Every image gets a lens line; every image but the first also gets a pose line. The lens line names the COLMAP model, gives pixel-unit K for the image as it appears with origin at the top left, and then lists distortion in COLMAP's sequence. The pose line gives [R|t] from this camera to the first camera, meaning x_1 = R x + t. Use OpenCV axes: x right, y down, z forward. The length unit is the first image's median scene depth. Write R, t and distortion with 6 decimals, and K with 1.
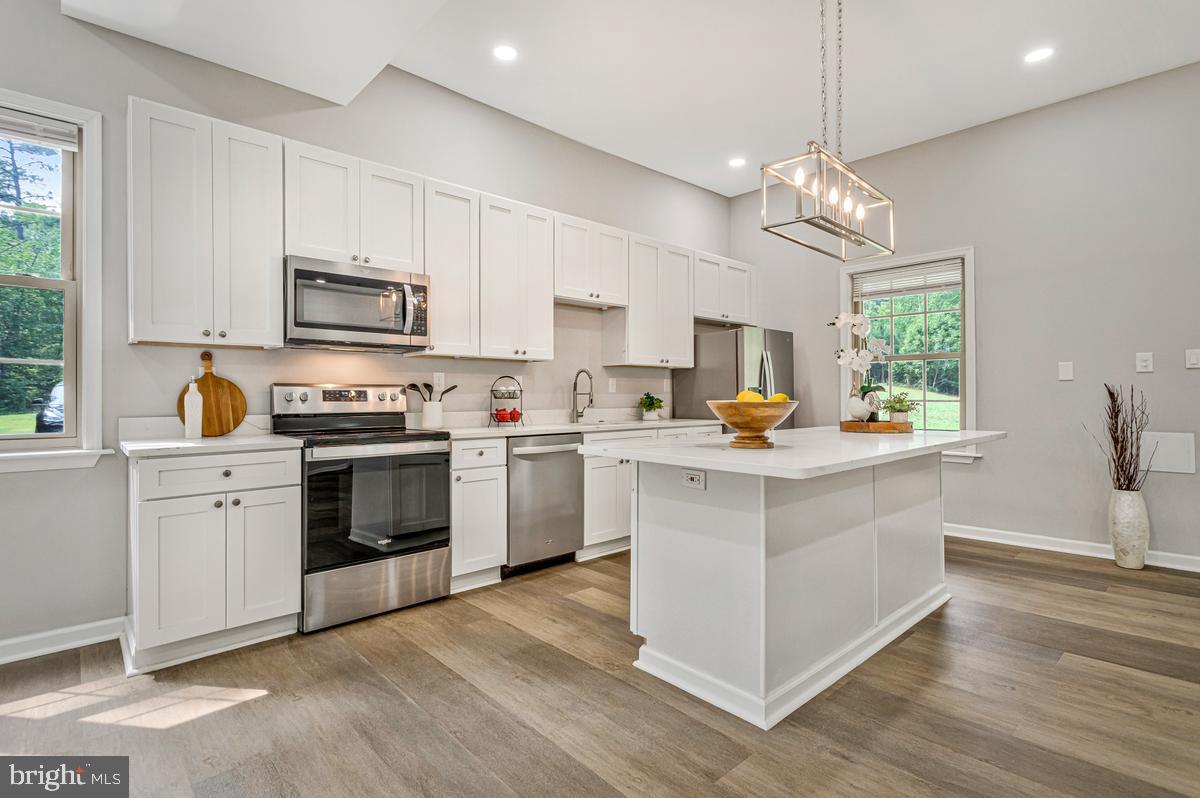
lens RADIAL K [[575.9, 0, 577.1], [0, 575.9, 387.6], [0, 0, 1]] dist [0.001347, 0.000814]
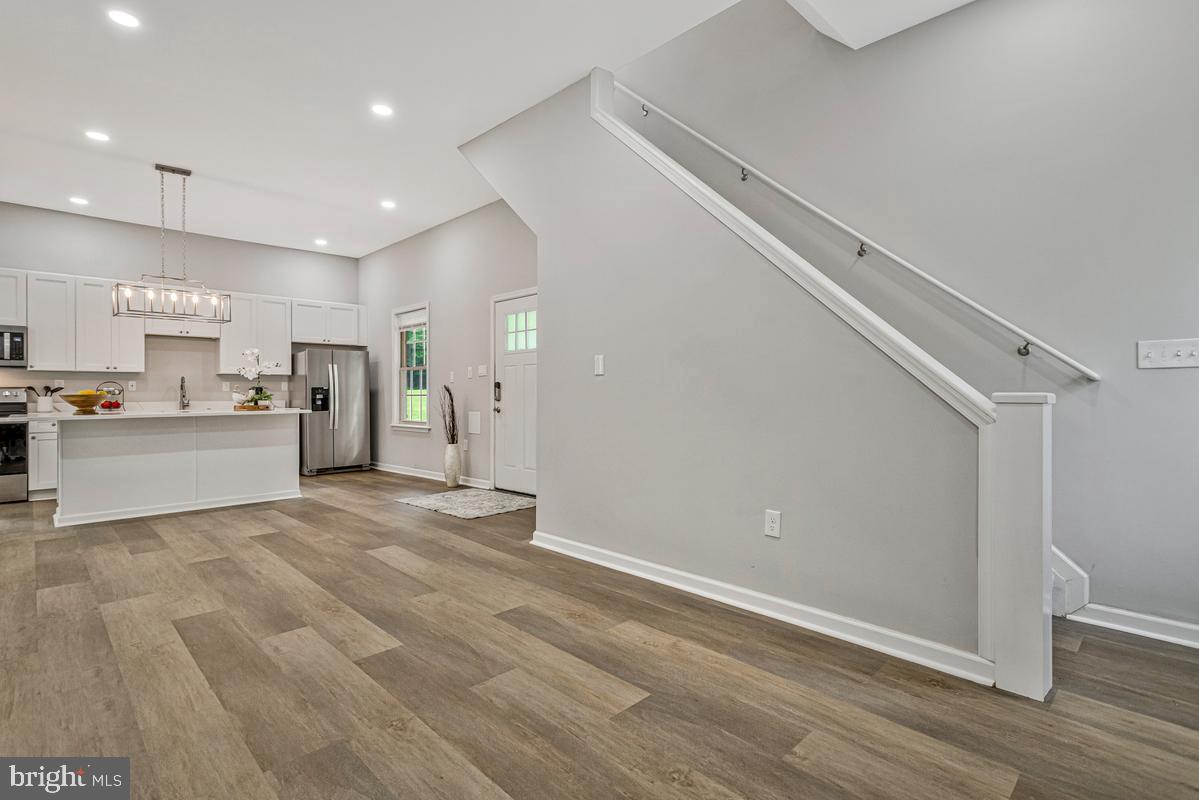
lens RADIAL K [[573.0, 0, 599.1], [0, 573.0, 391.2], [0, 0, 1]] dist [-0.001647, -0.000004]
pose [[0.998324, -0.005122, 0.057652, 1.437927], [0.004710, 0.999962, 0.007276, 0.002884], [-0.057688, -0.006992, 0.998310, -0.898300]]
